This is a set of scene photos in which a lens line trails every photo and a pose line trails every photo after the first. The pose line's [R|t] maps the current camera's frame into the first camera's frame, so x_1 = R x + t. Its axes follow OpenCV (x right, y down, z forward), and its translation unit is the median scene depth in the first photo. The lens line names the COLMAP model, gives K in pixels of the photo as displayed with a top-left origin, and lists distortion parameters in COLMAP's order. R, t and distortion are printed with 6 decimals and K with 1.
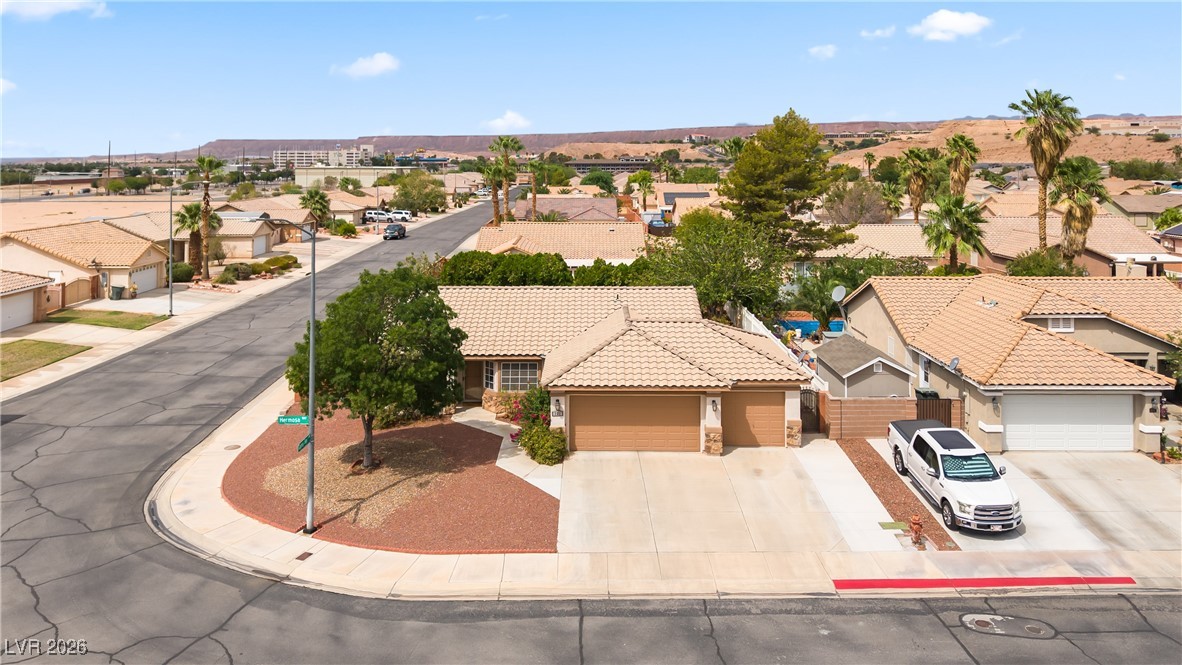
lens RADIAL K [[863.1, 0, 591.0], [0, 863.1, 332.5], [0, 0, 1]] dist [0.004547, -0.002493]
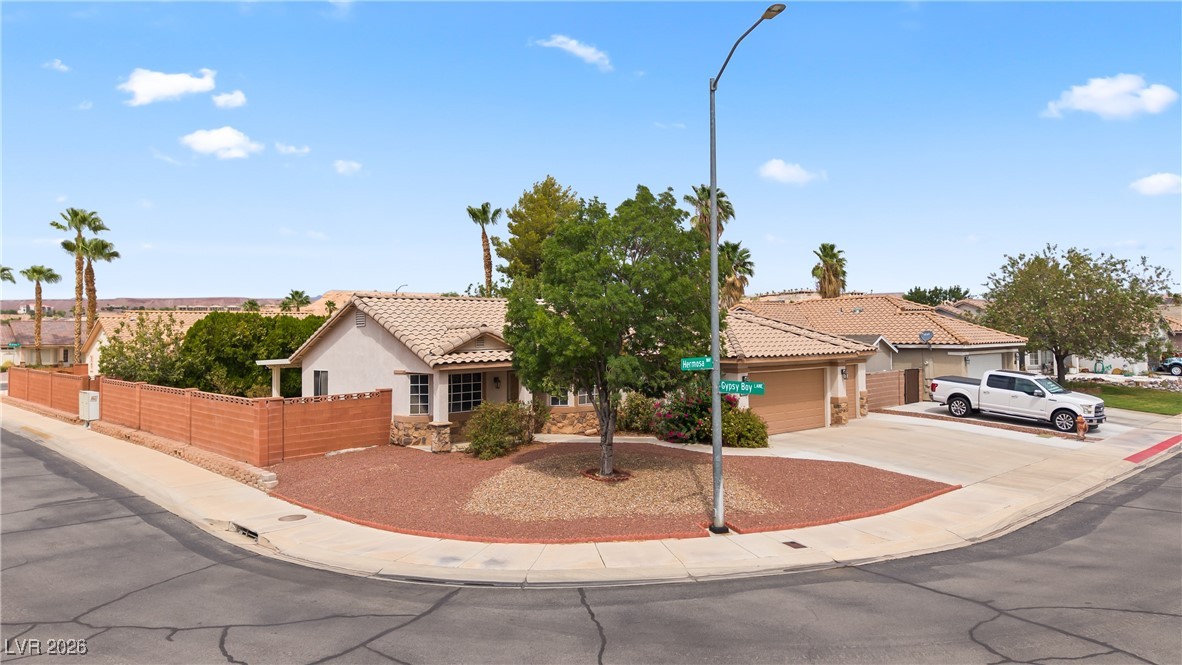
lens RADIAL K [[795.1, 0, 591.0], [0, 795.1, 332.5], [0, 0, 1]] dist [0.000562, 0.000462]
pose [[0.736693, -0.002124, 0.676224, -0.934013], [0.137039, 0.979715, -0.146216, 0.171644], [-0.662196, 0.200385, 0.722040, 0.646985]]
